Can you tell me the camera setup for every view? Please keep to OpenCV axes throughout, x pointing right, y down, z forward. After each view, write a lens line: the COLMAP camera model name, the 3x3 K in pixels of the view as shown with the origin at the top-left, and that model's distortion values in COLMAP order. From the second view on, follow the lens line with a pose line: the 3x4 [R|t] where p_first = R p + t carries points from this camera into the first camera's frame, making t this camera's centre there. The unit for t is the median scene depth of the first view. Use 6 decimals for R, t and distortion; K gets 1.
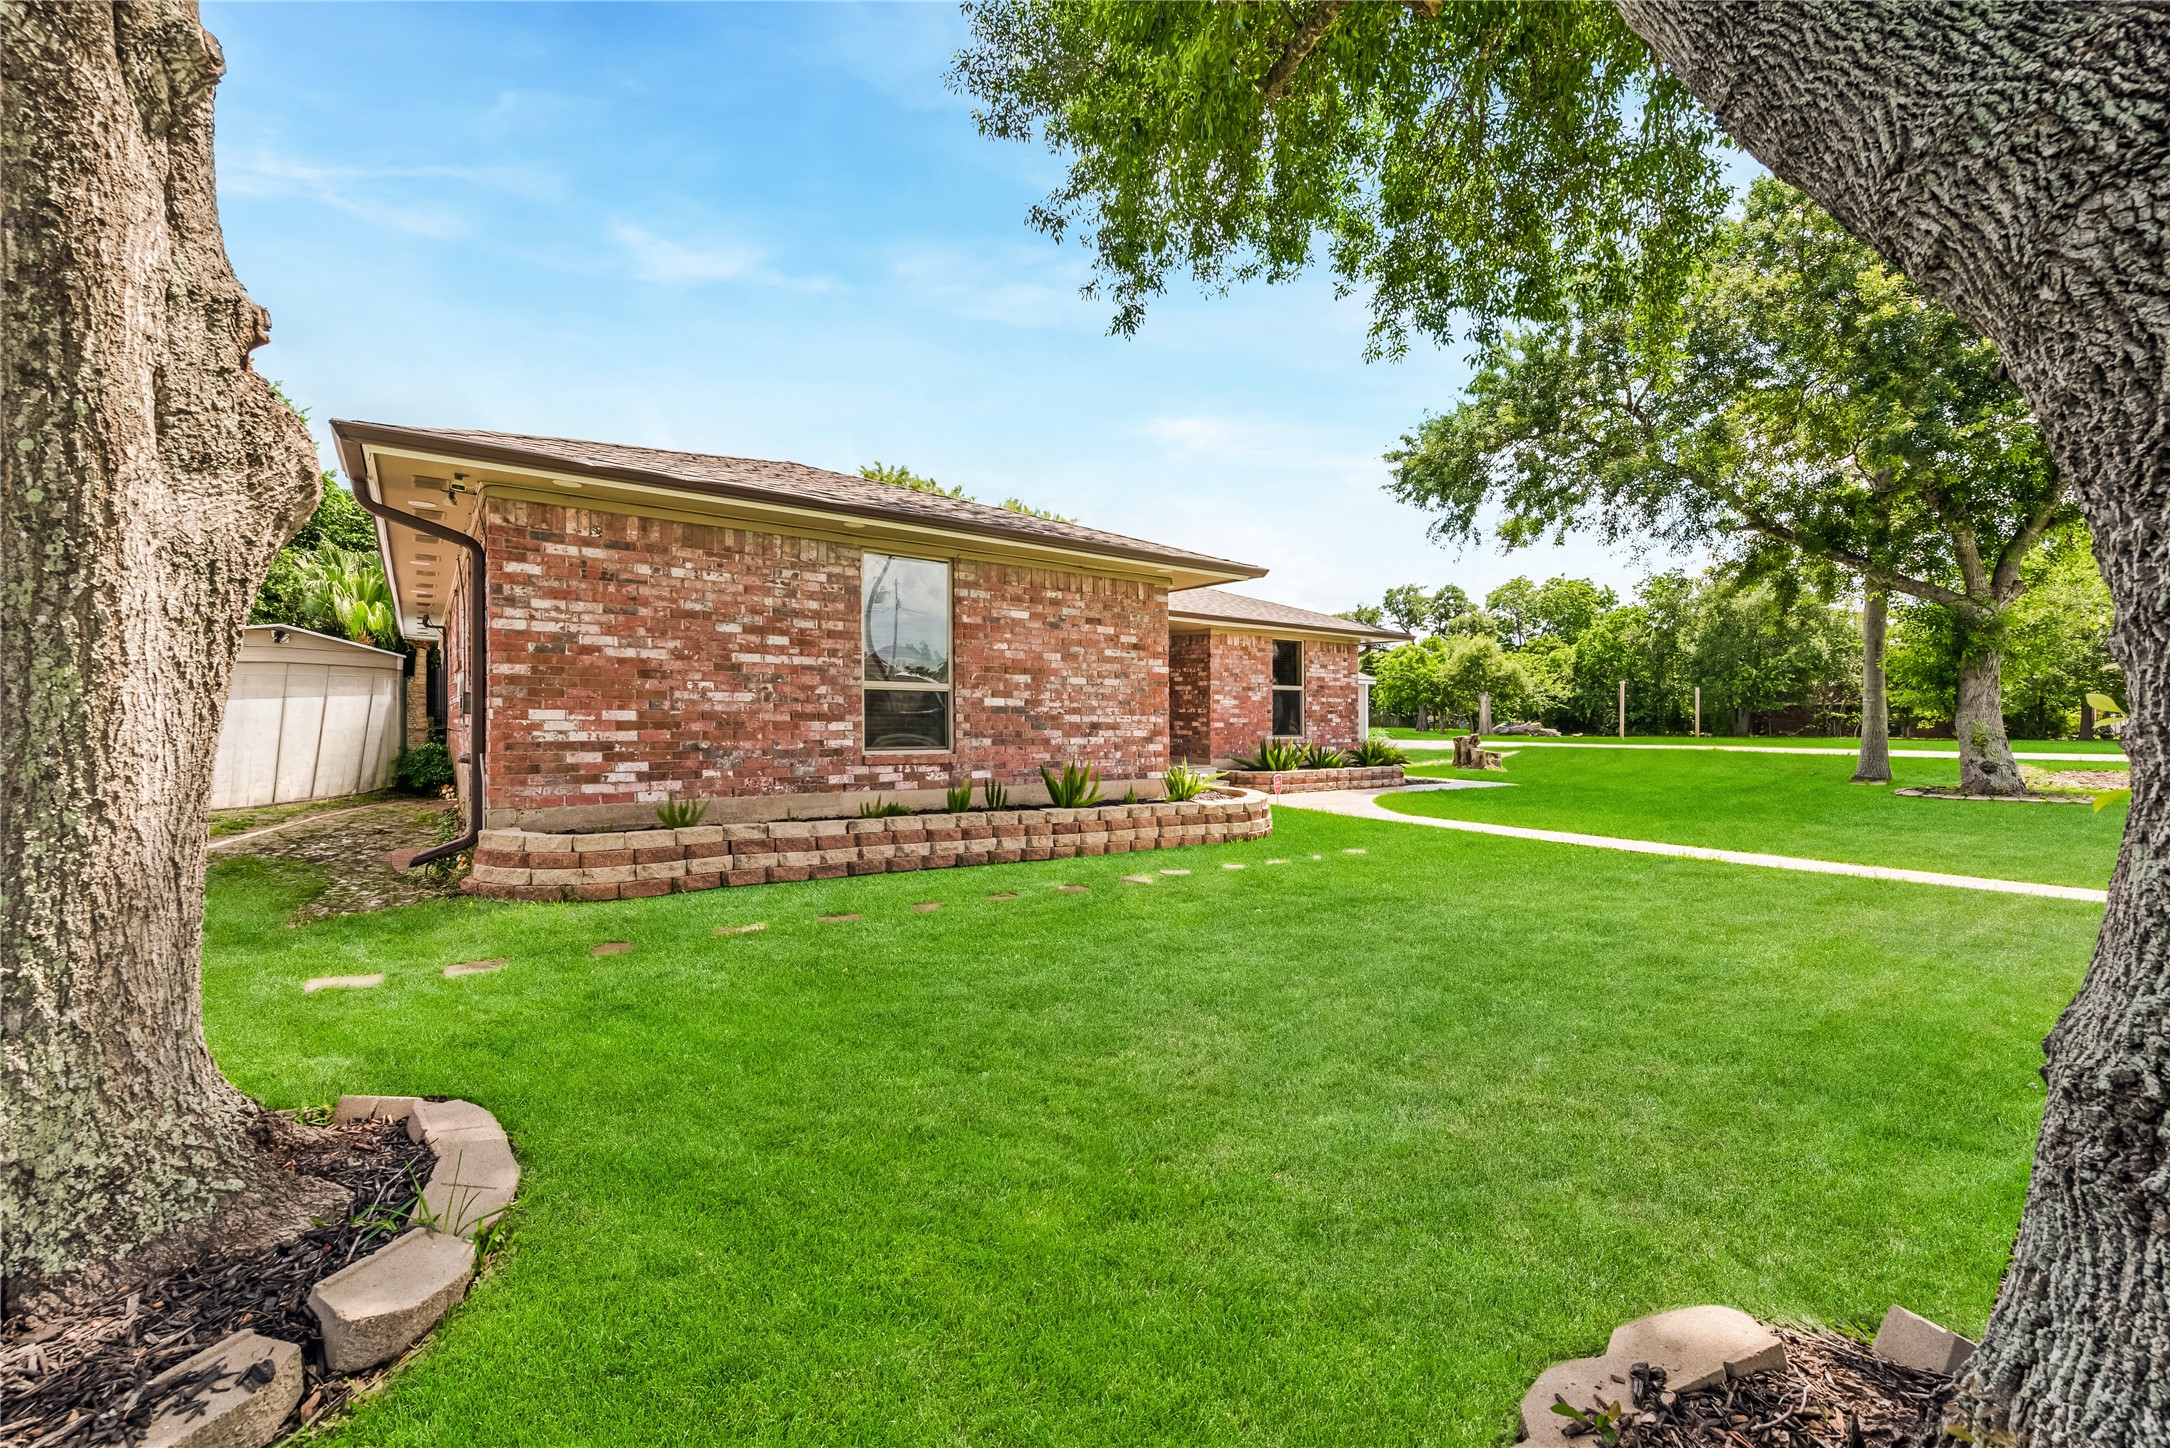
lens RADIAL K [[890.5, 0, 1114.5], [0, 890.5, 724.5], [0, 0, 1]] dist [0.015328, -0.005299]
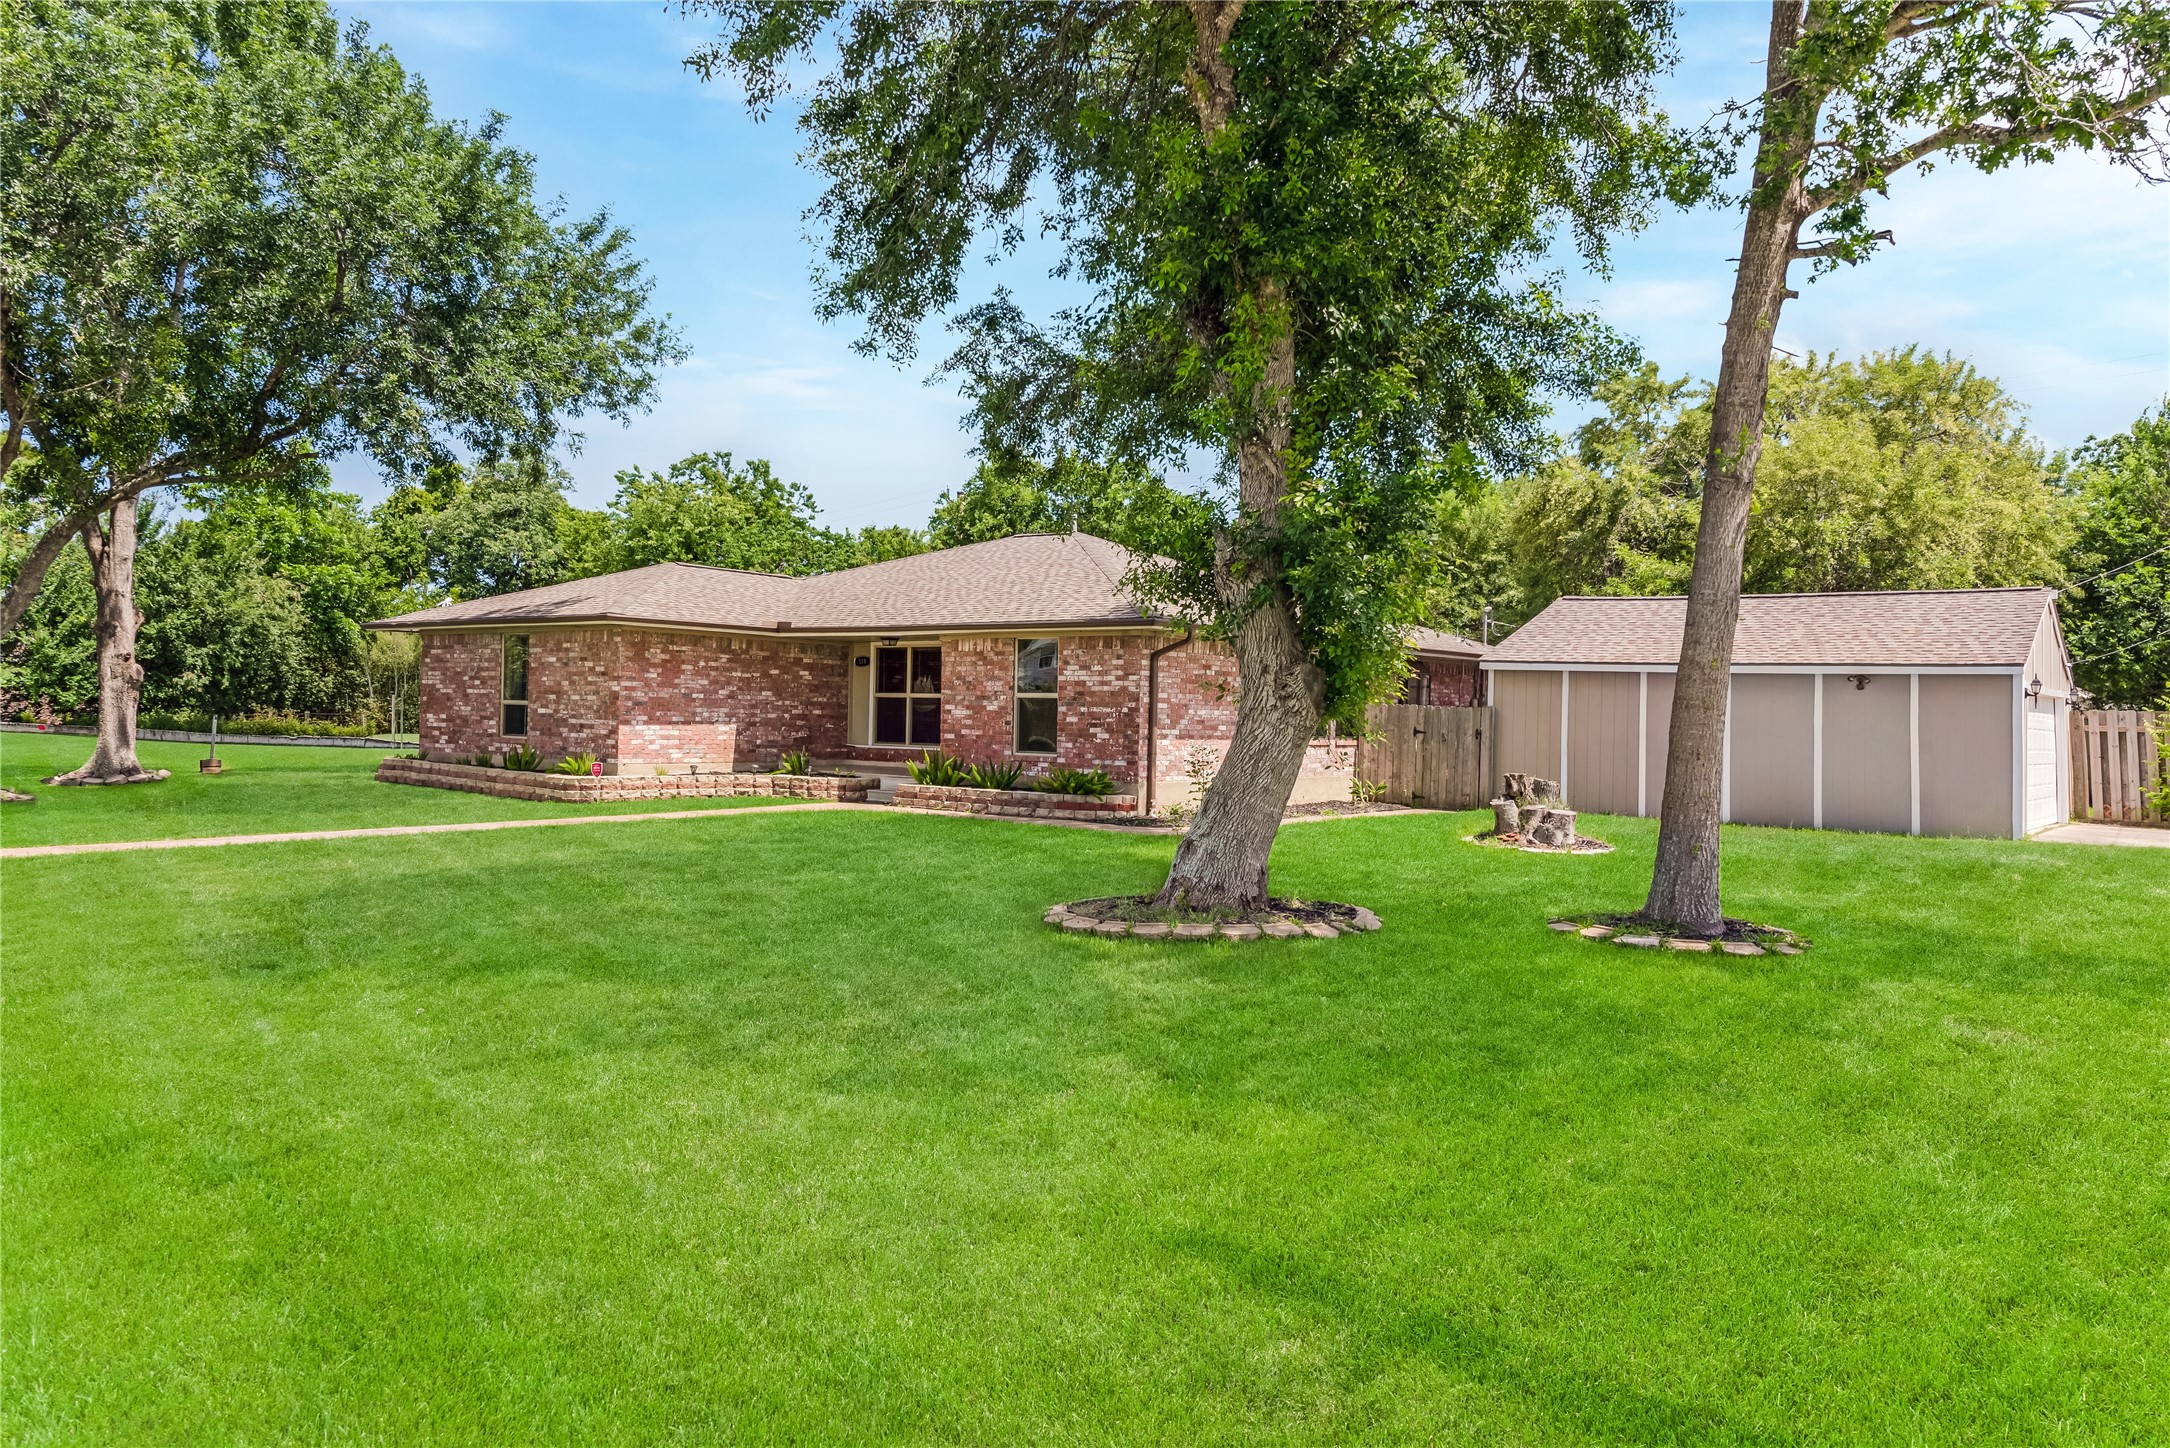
lens RADIAL K [[1494.9, 0, 1123.2], [0, 1494.9, 749.1], [0, 0, 1]] dist [0.003486, -0.000506]
pose [[0.254201, 0.022652, -0.966886, 2.945369], [-0.028353, 0.999471, 0.015961, -0.028690], [0.966736, 0.023357, 0.254708, 1.328979]]
